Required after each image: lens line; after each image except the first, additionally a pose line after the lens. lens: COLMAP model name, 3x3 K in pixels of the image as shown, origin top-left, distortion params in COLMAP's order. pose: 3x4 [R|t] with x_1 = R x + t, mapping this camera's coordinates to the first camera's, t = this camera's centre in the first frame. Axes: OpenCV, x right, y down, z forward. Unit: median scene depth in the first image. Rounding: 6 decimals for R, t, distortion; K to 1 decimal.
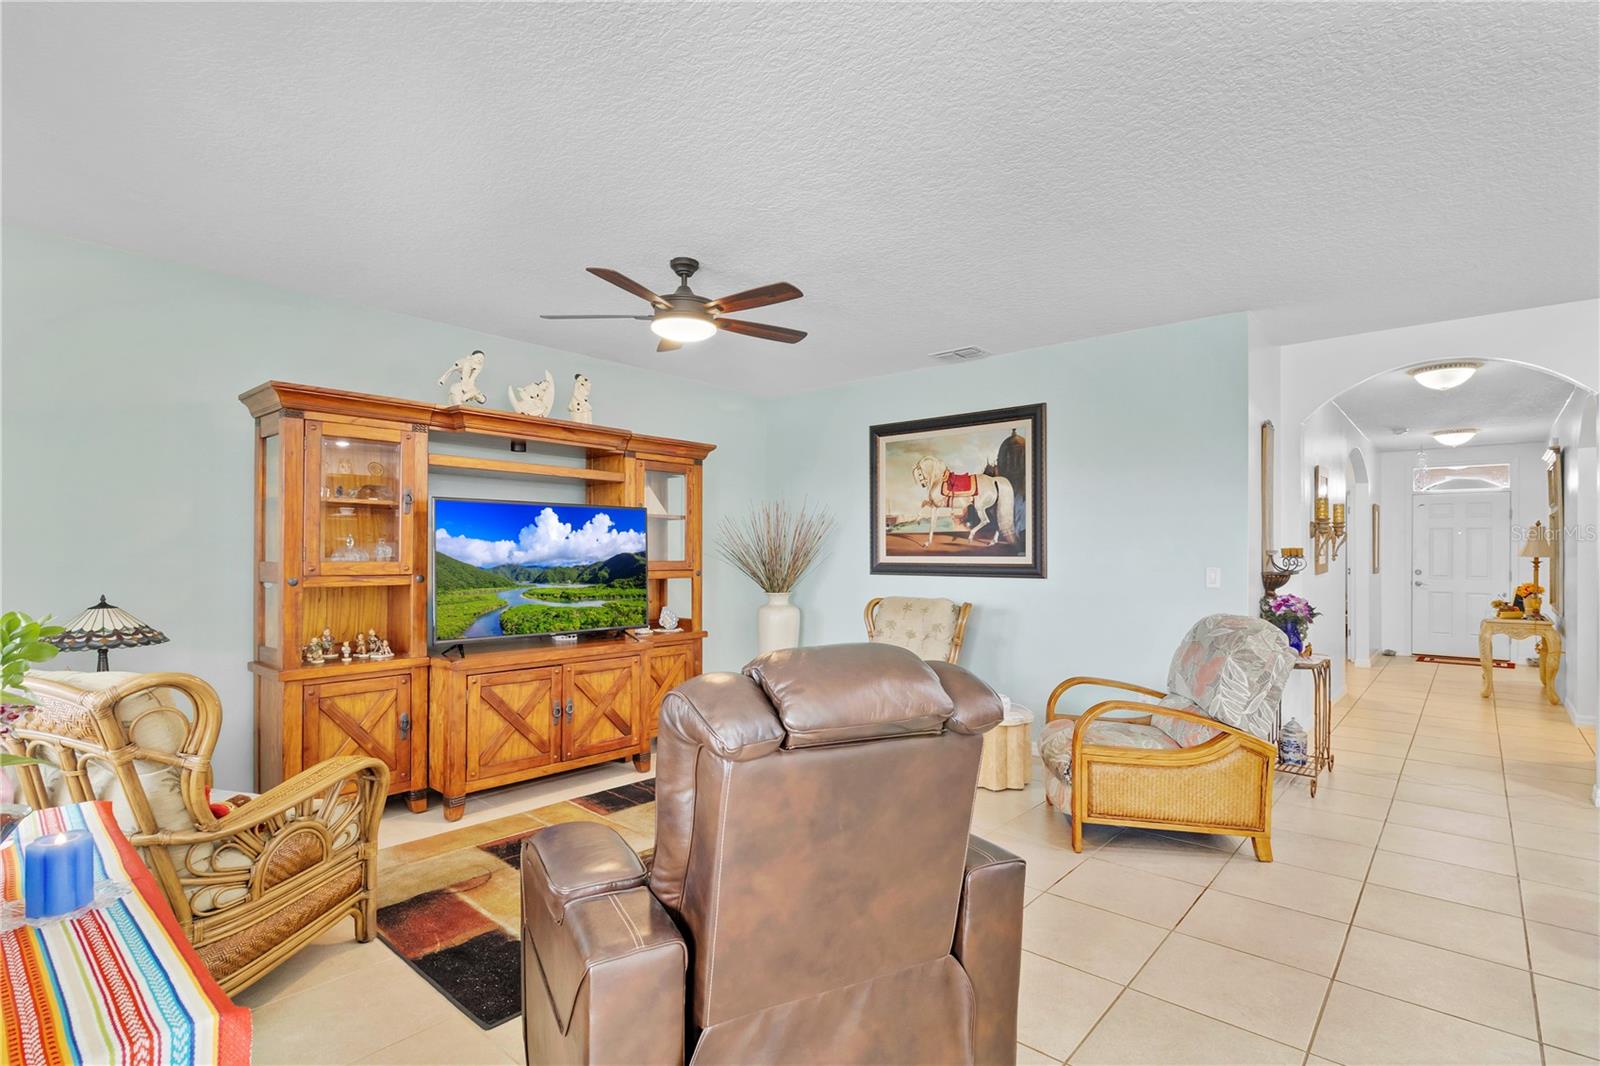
lens RADIAL K [[766.7, 0, 811.6], [0, 766.7, 551.1], [0, 0, 1]] dist [0.004984, -0.000982]
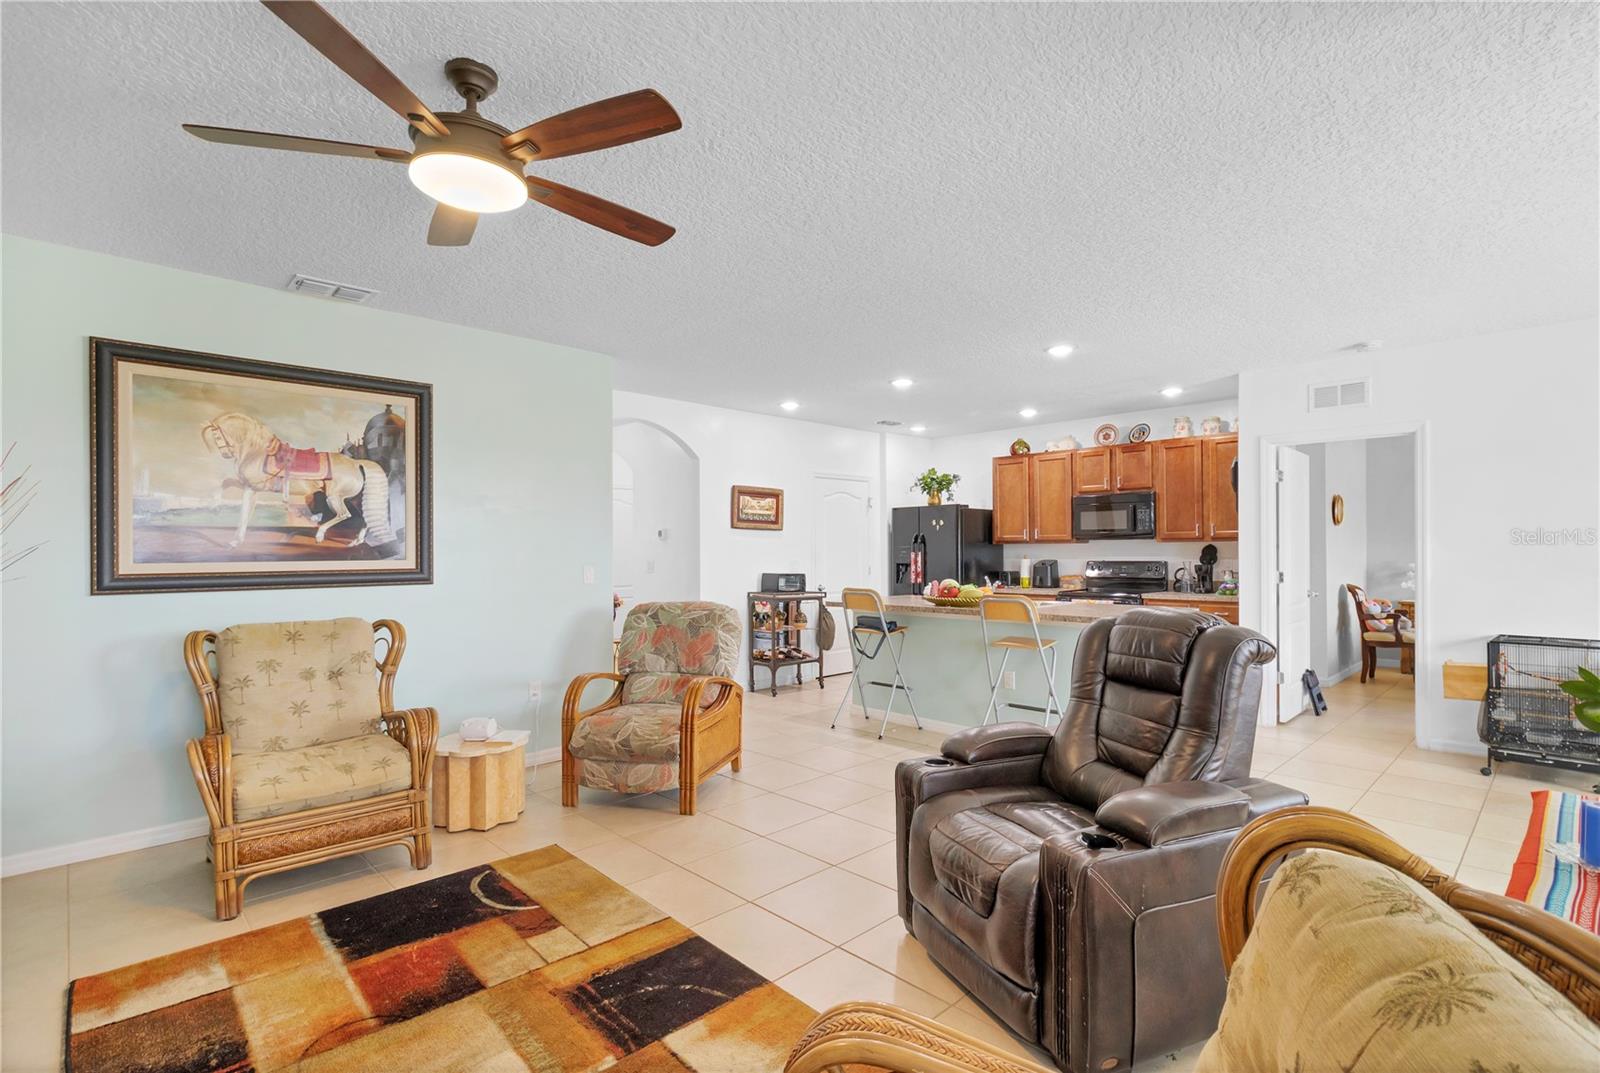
lens RADIAL K [[766.7, 0, 805.9], [0, 766.7, 545.9], [0, 0, 1]] dist [0.004984, -0.000982]
pose [[0.081796, 0.001594, 0.996648, -0.476712], [0.002907, 0.999994, -0.001838, -0.004731], [-0.996645, 0.003048, 0.081790, 0.446151]]
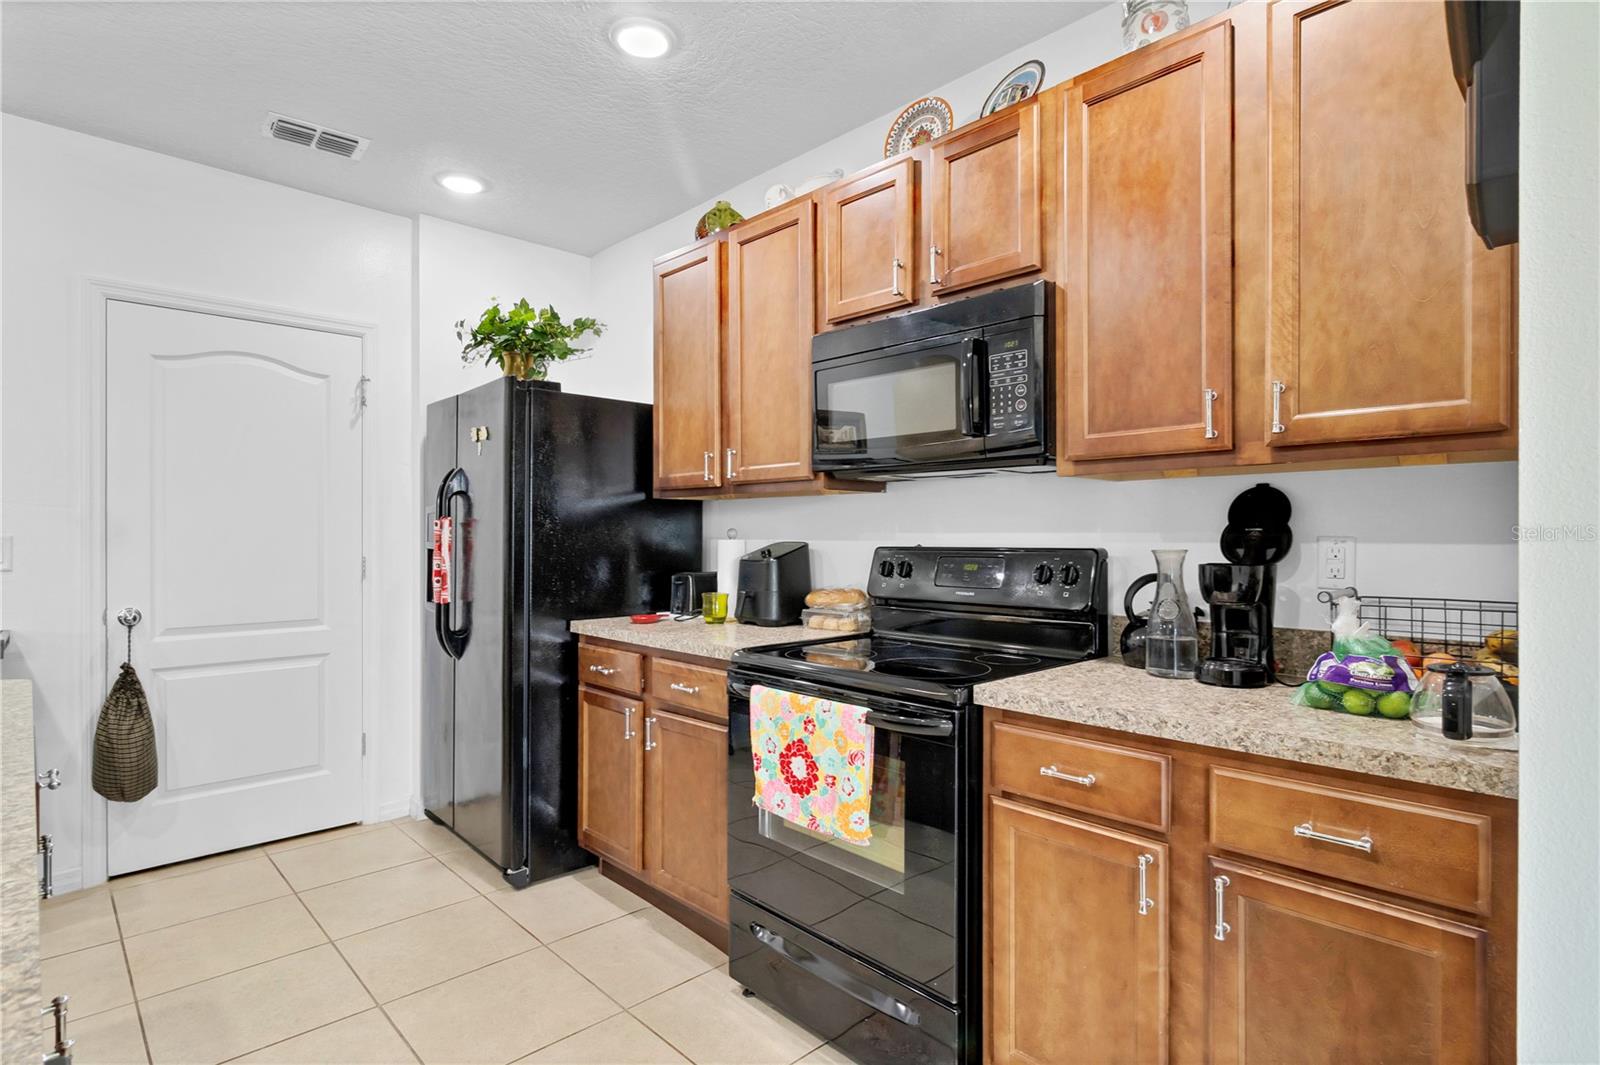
lens RADIAL K [[811.8, 0, 805.7], [0, 811.8, 531.5], [0, 0, 1]] dist [-0.001323, -0.000050]
pose [[0.087276, 0.000672, 0.996184, 0.456336], [-0.004256, 0.999991, -0.000302, 0.012829], [-0.996175, -0.004213, 0.087278, 0.057784]]
